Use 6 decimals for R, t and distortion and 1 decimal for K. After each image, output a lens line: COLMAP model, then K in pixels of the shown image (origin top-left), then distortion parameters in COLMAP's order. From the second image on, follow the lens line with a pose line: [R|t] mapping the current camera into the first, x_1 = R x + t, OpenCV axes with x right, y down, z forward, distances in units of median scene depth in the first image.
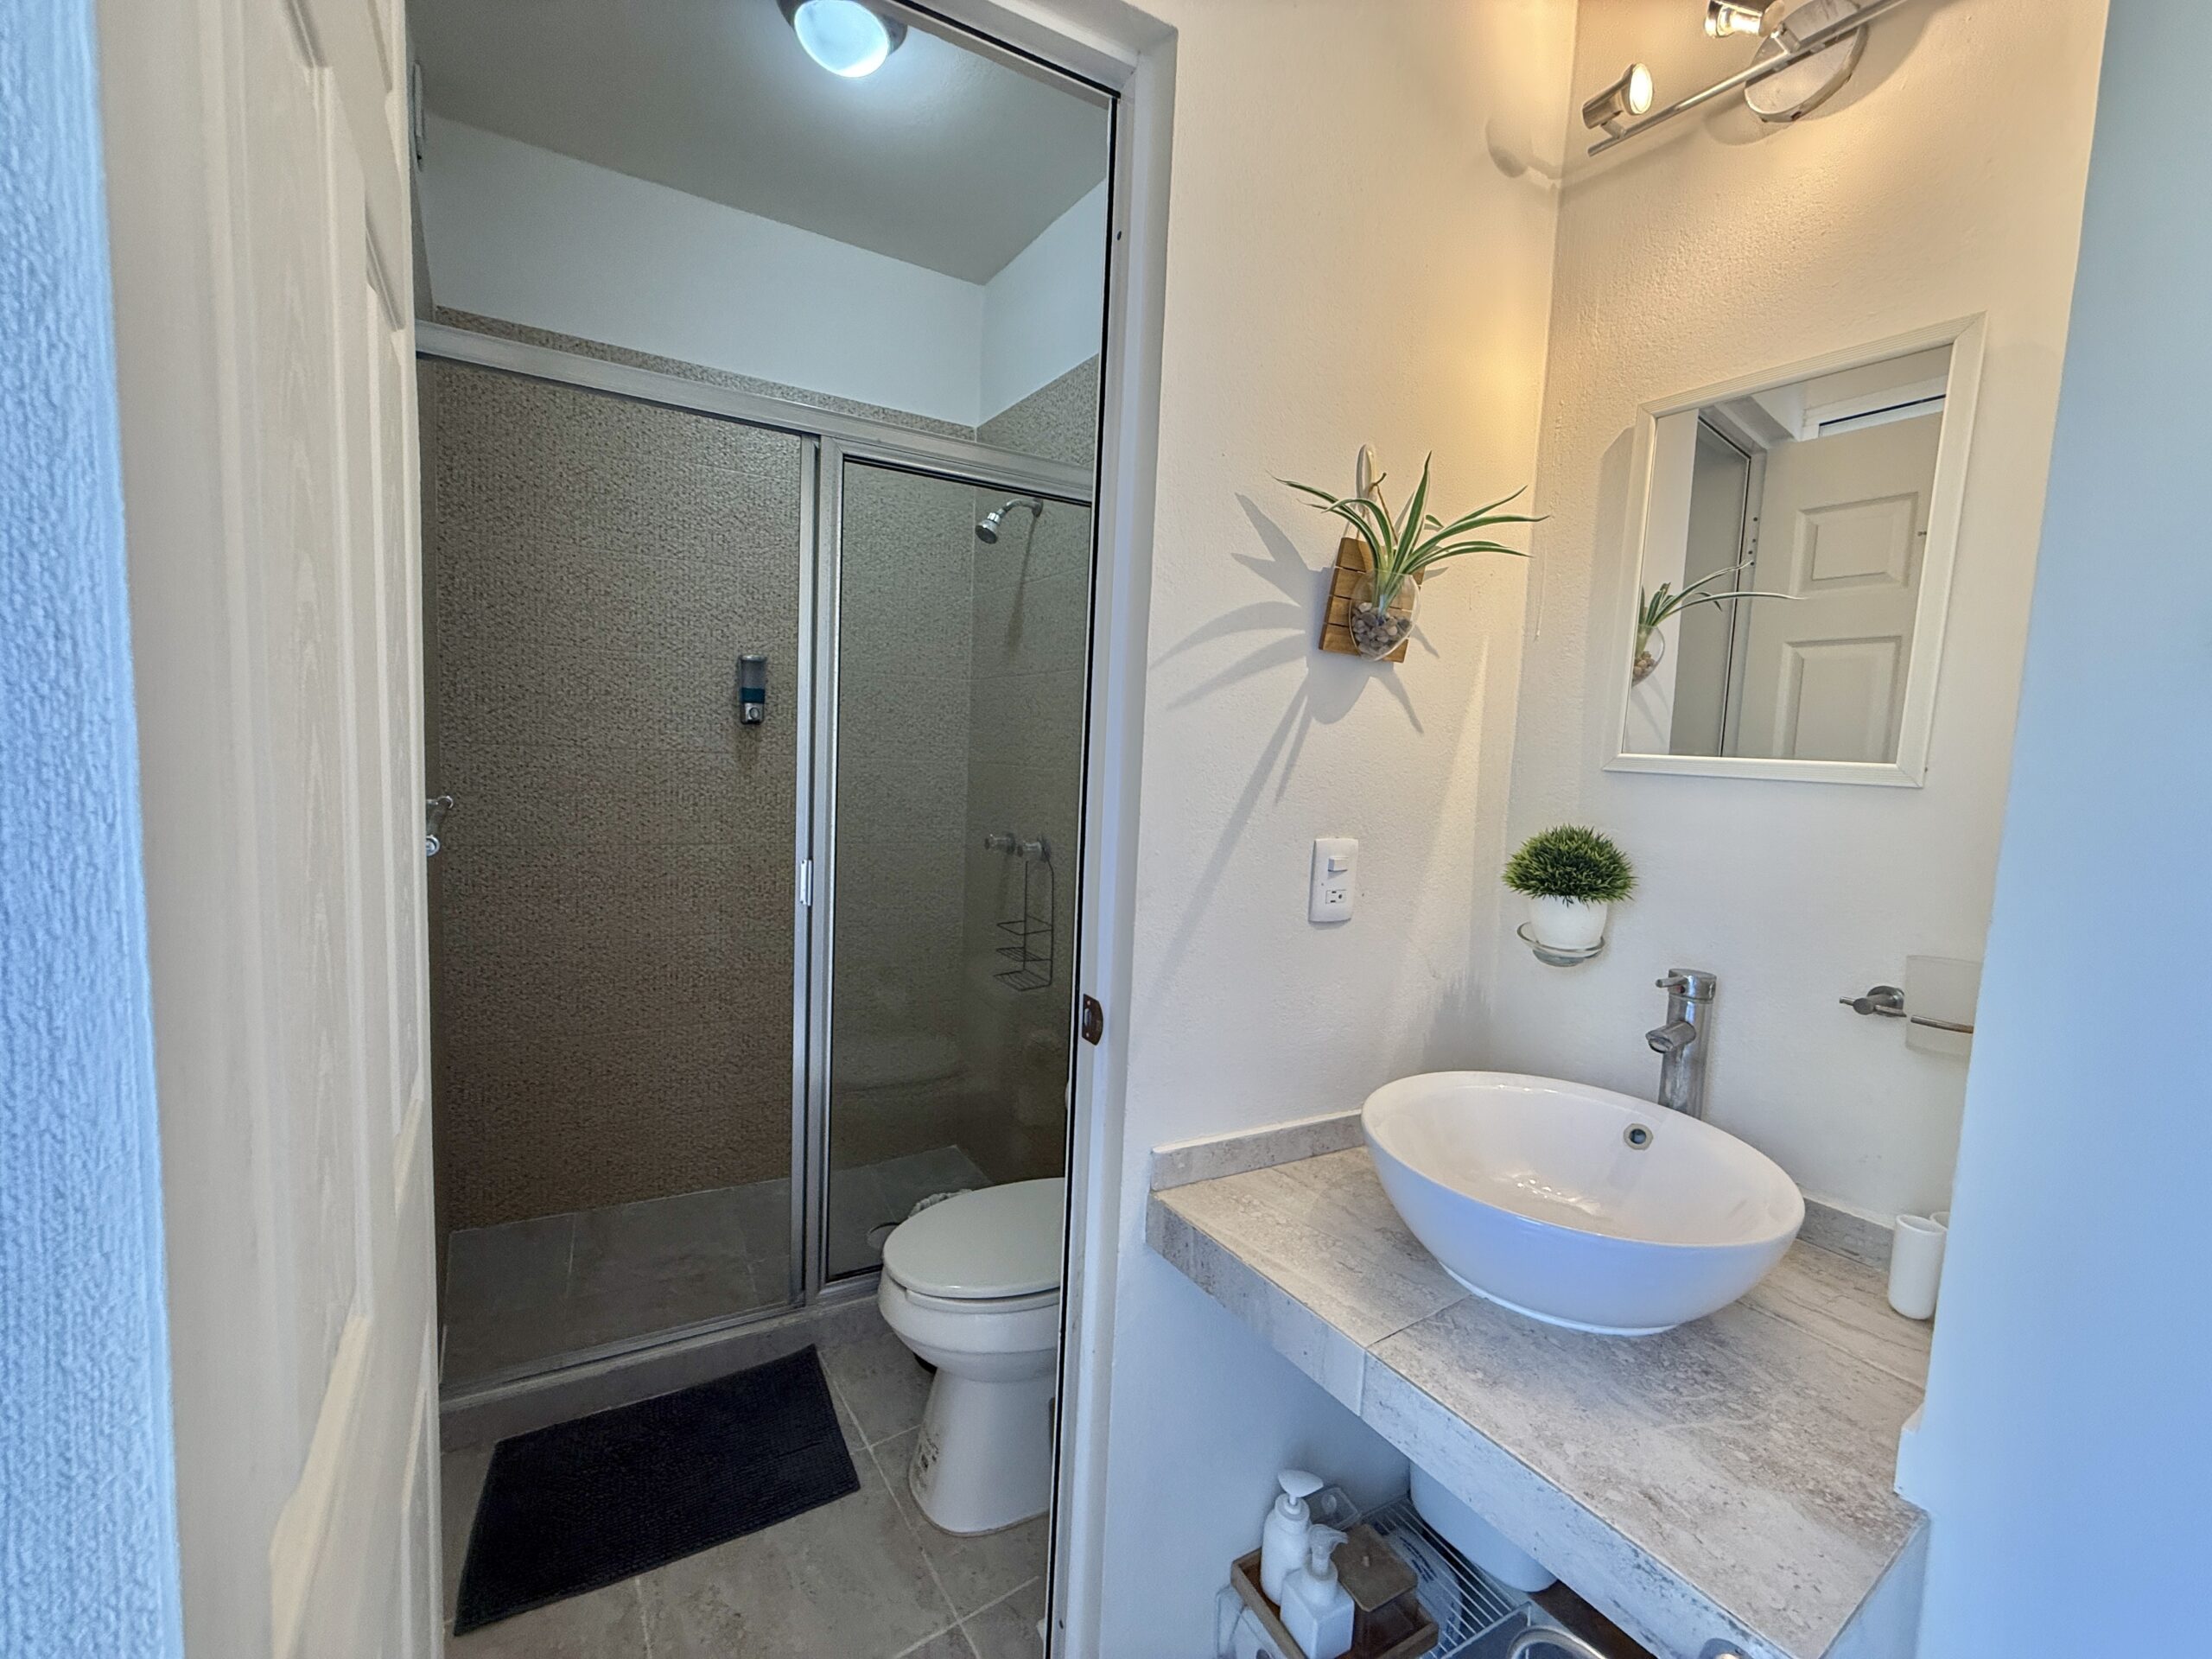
lens RADIAL K [[882.9, 0, 1102.8], [0, 882.9, 830.0], [0, 0, 1]] dist [0.000727, -0.000154]
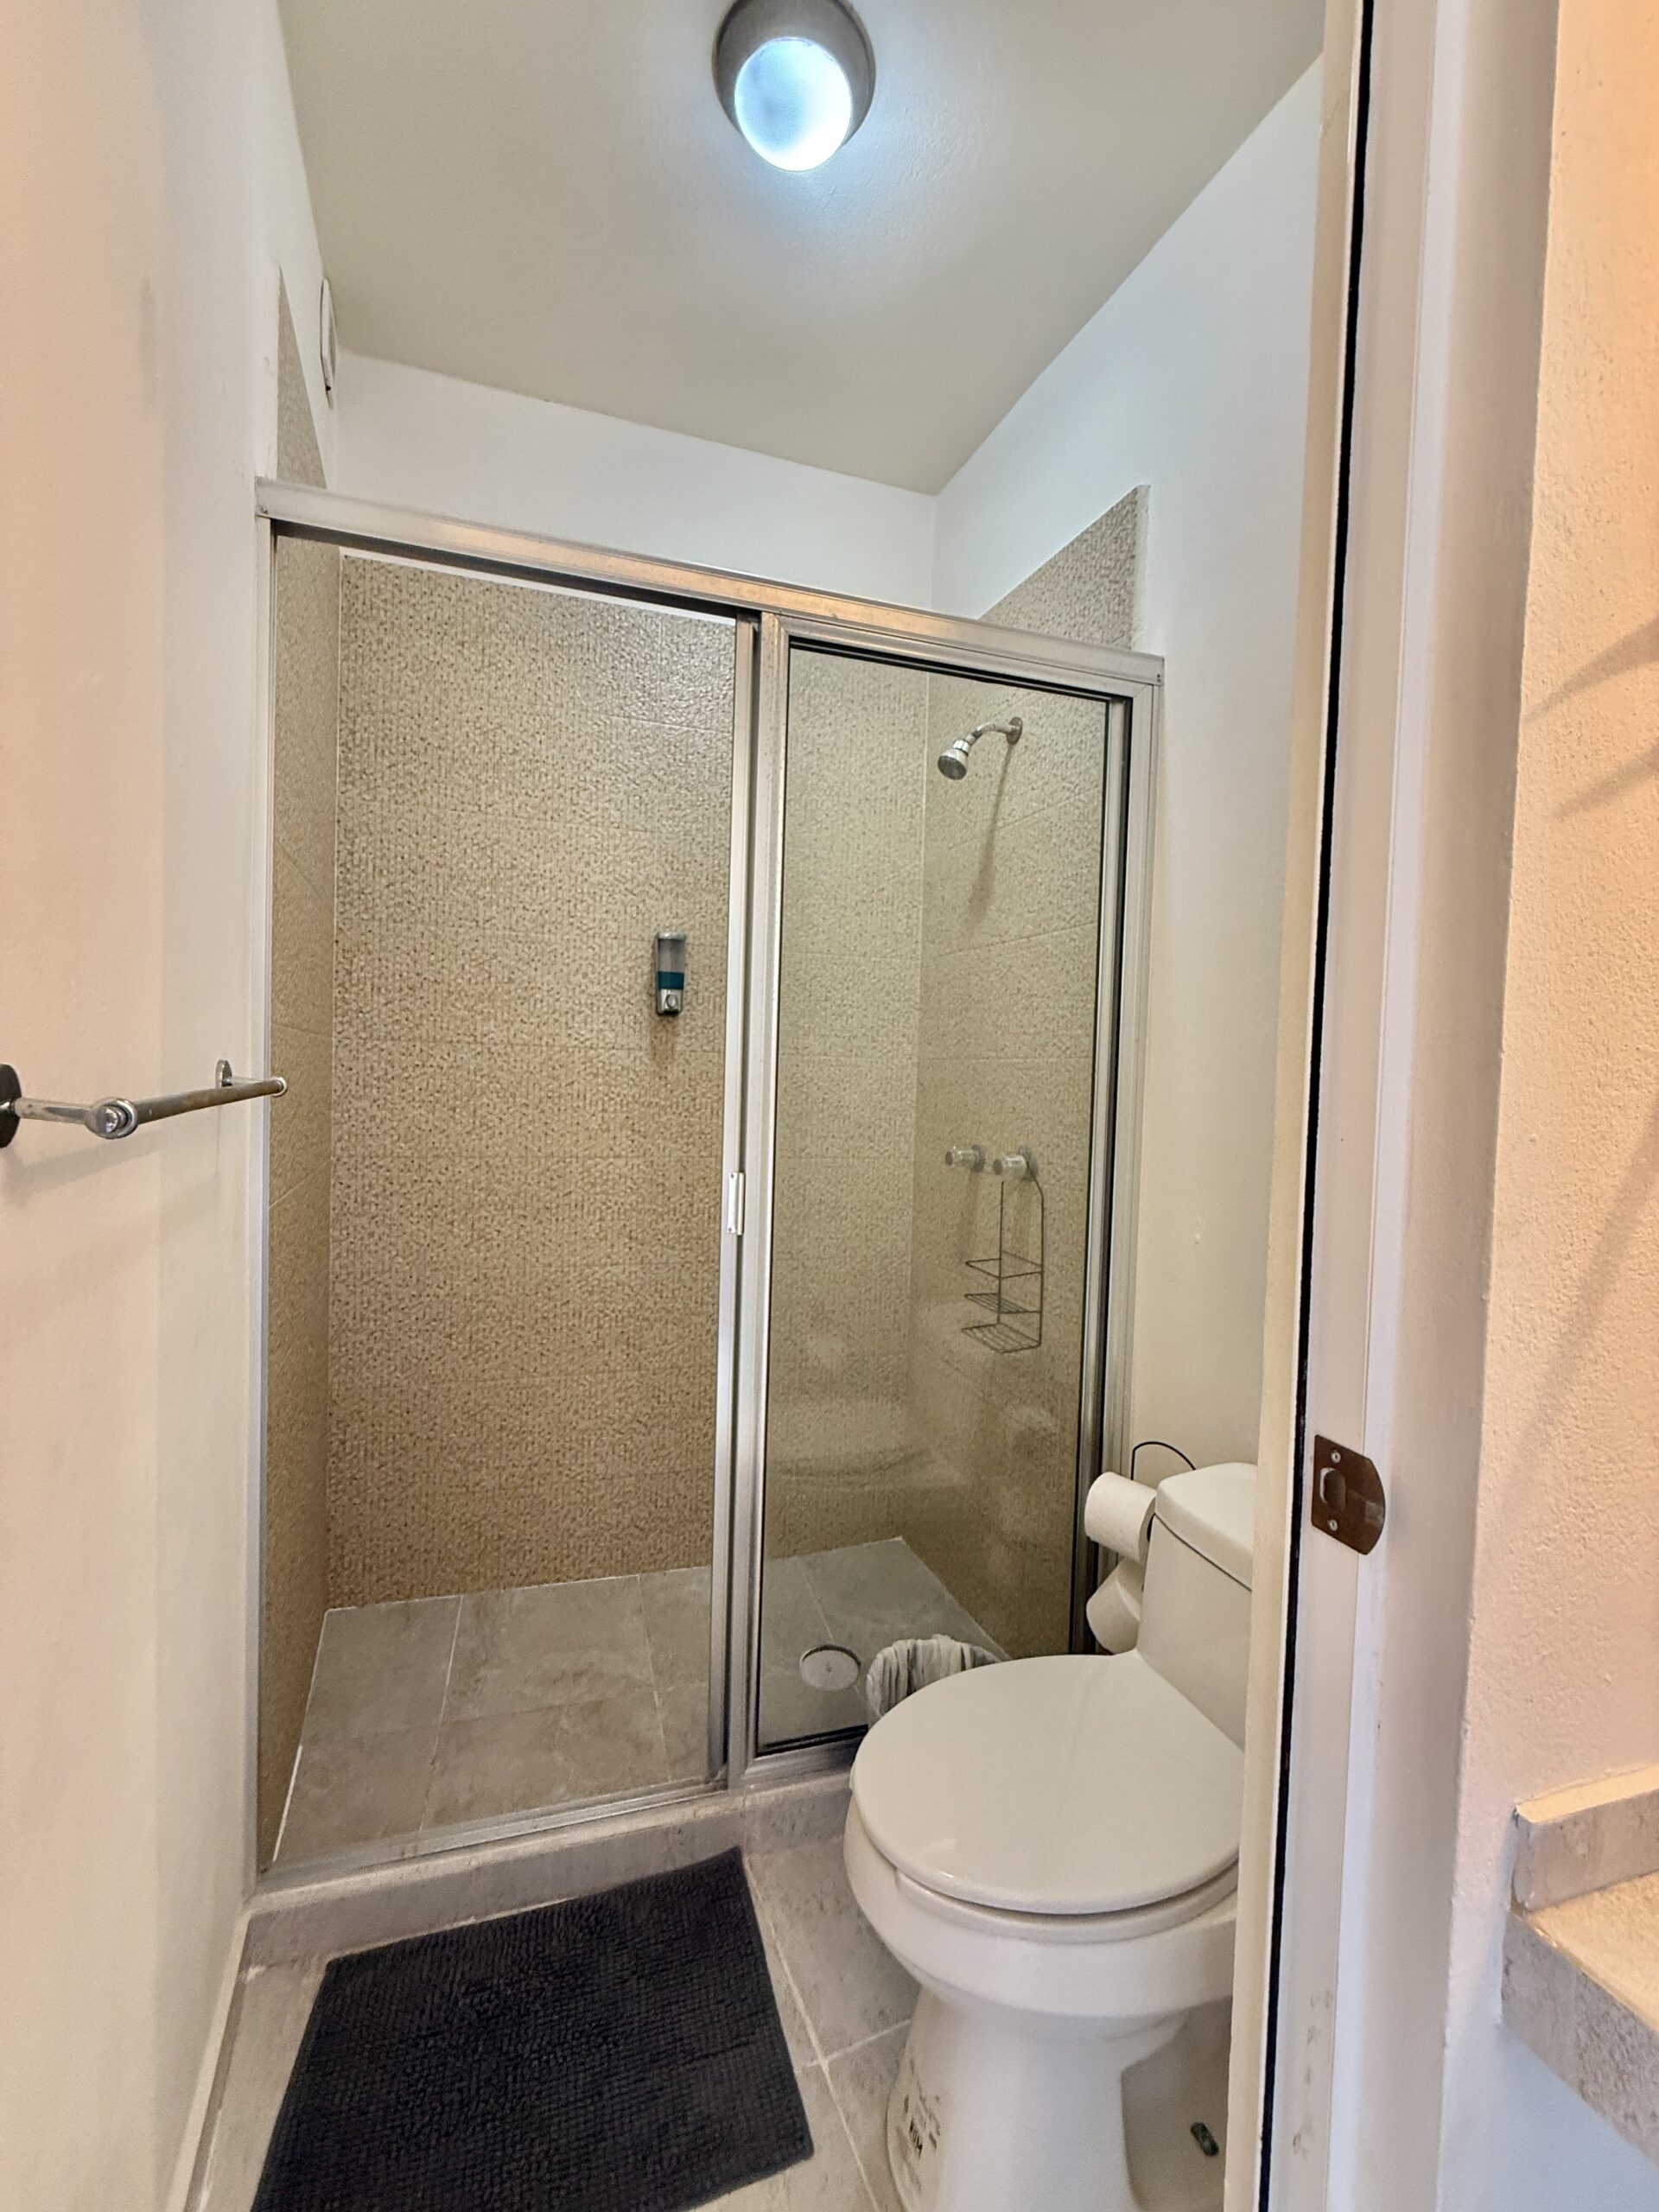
lens RADIAL K [[882.9, 0, 829.5], [0, 882.9, 1106.0], [0, 0, 1]] dist [0.000727, -0.000154]
pose [[0.981220, -0.007959, -0.192727, -0.090230], [-0.003520, 0.998243, -0.059147, 0.016913], [0.192860, 0.058715, 0.979468, 0.222380]]
